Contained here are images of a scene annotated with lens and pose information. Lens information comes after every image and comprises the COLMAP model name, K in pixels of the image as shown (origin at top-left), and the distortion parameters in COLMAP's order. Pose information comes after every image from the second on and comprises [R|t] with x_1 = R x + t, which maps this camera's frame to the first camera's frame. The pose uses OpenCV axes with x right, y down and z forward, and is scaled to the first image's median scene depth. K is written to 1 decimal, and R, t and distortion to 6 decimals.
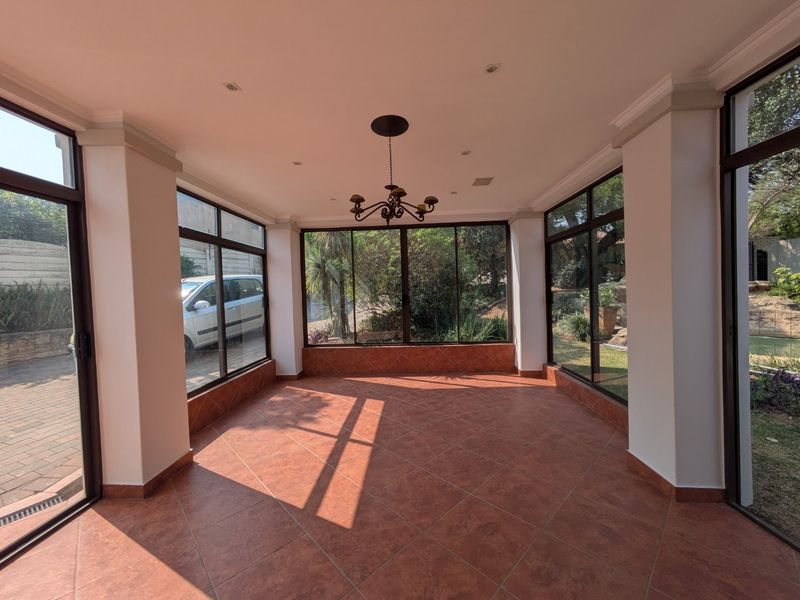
lens RADIAL K [[315.2, 0, 398.5], [0, 315.2, 298.9], [0, 0, 1]] dist [-0.002884, 0.000399]
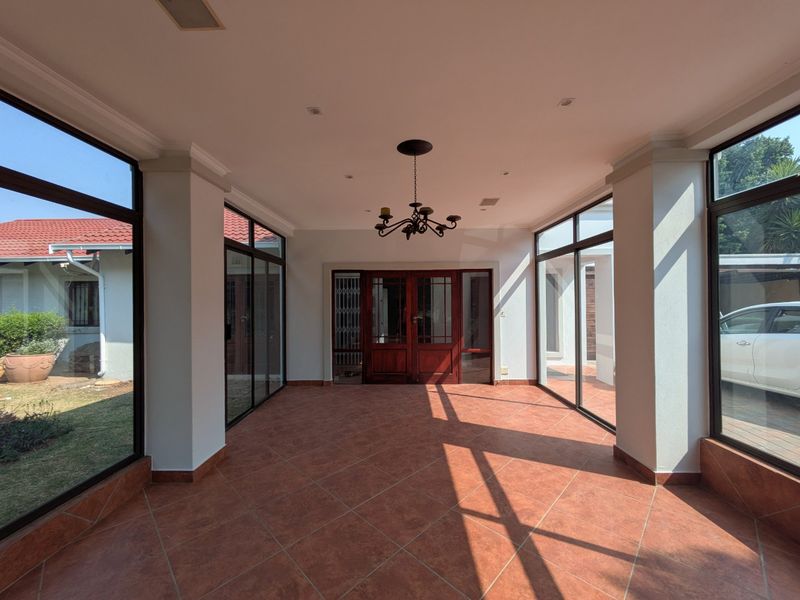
lens RADIAL K [[315.2, 0, 398.5], [0, 315.2, 298.9], [0, 0, 1]] dist [-0.002884, 0.000399]
pose [[-0.998634, 0.043999, -0.028179, 0.076192], [0.043534, 0.998909, 0.016905, -0.060059], [0.028892, 0.015655, -0.999460, 2.044663]]
